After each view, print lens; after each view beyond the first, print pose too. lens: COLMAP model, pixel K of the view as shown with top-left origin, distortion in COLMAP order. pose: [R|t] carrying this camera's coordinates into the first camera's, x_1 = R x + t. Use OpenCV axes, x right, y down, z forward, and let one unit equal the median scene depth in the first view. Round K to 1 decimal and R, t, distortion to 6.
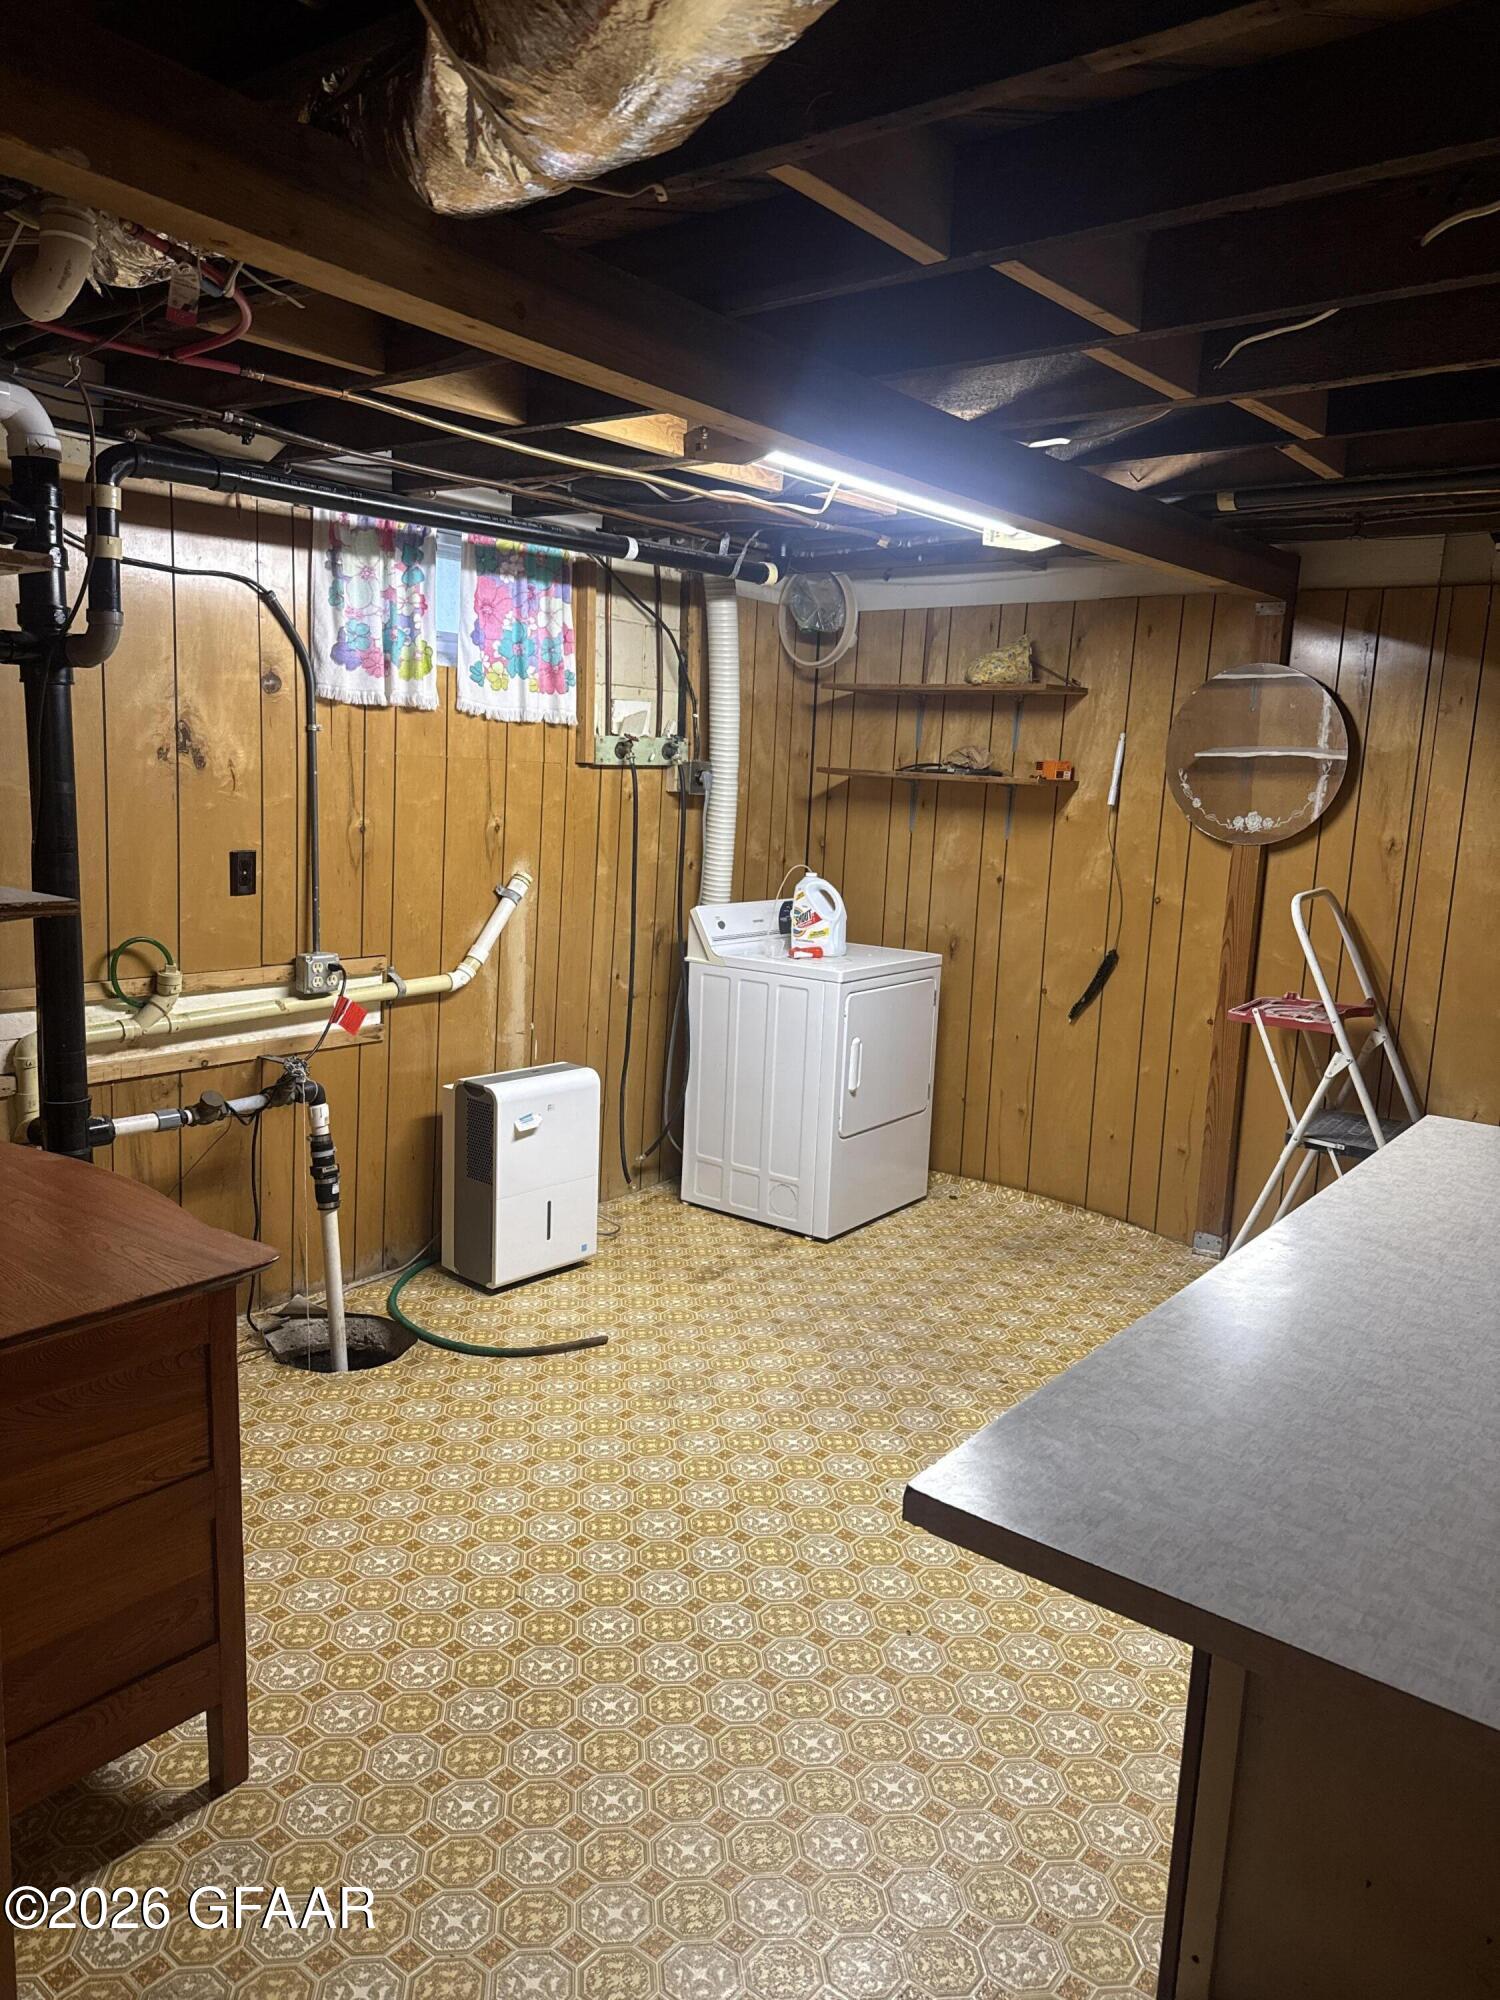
lens RADIAL K [[1416.7, 0, 758.8], [0, 1416.7, 1005.2], [0, 0, 1]] dist [0.098484, -0.160431]
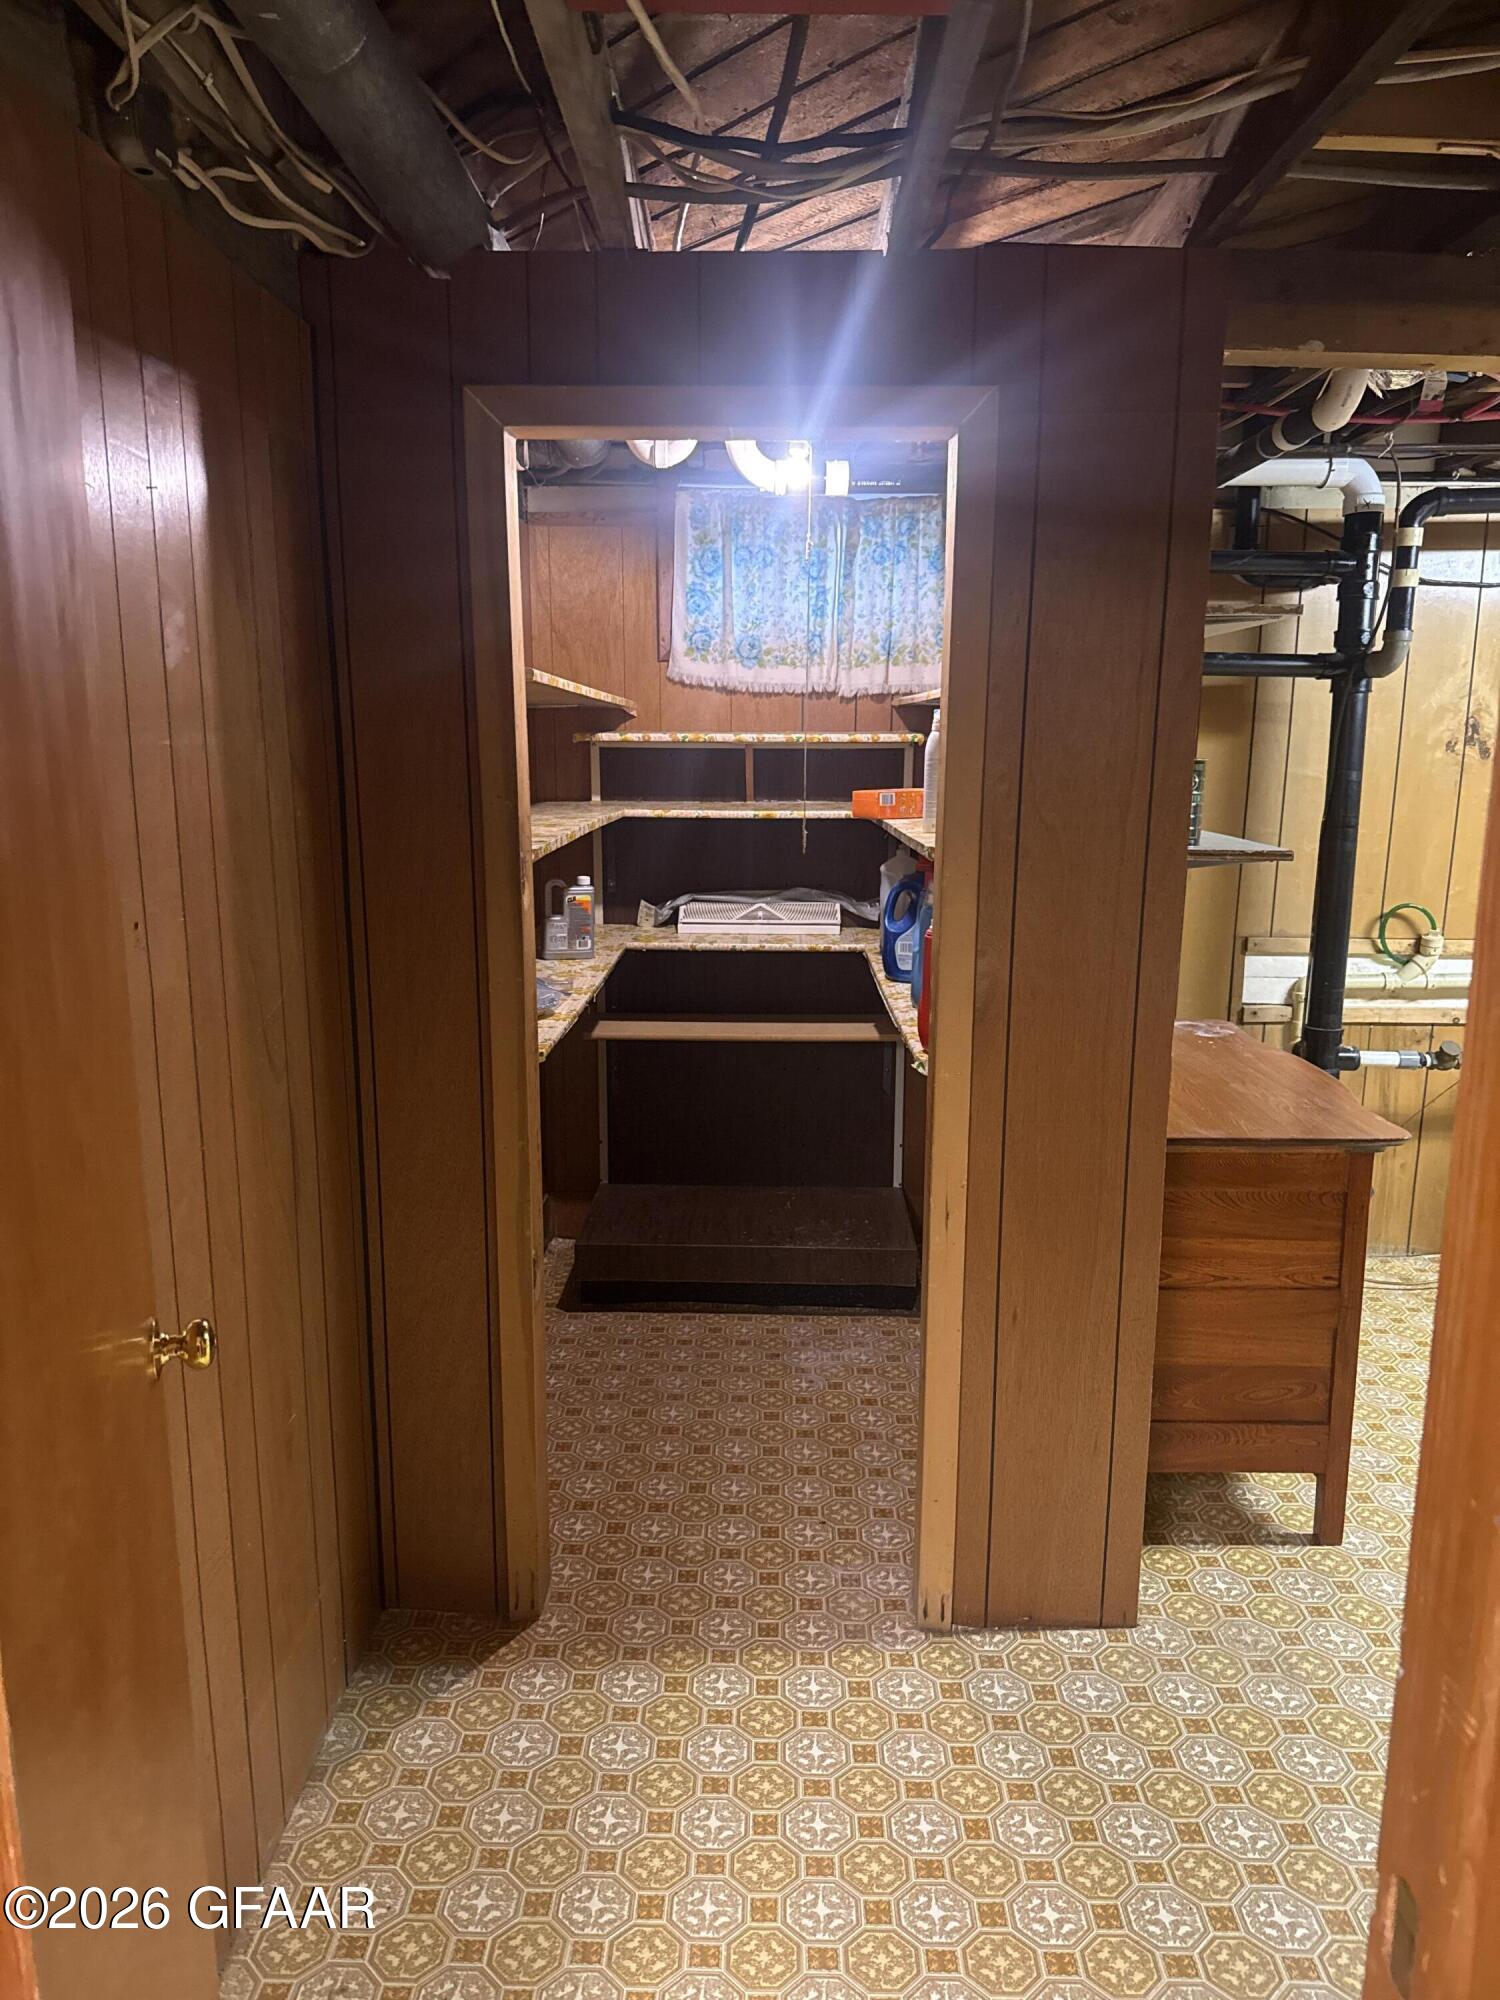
lens RADIAL K [[1406.3, 0, 747.3], [0, 1406.3, 996.9], [0, 0, 1]] dist [0.067904, -0.096235]
pose [[0.607964, 0.109635, -0.786358, 0.179283], [-0.113989, 0.992213, 0.050206, 0.035135], [0.785739, 0.059113, 0.615727, -0.150866]]
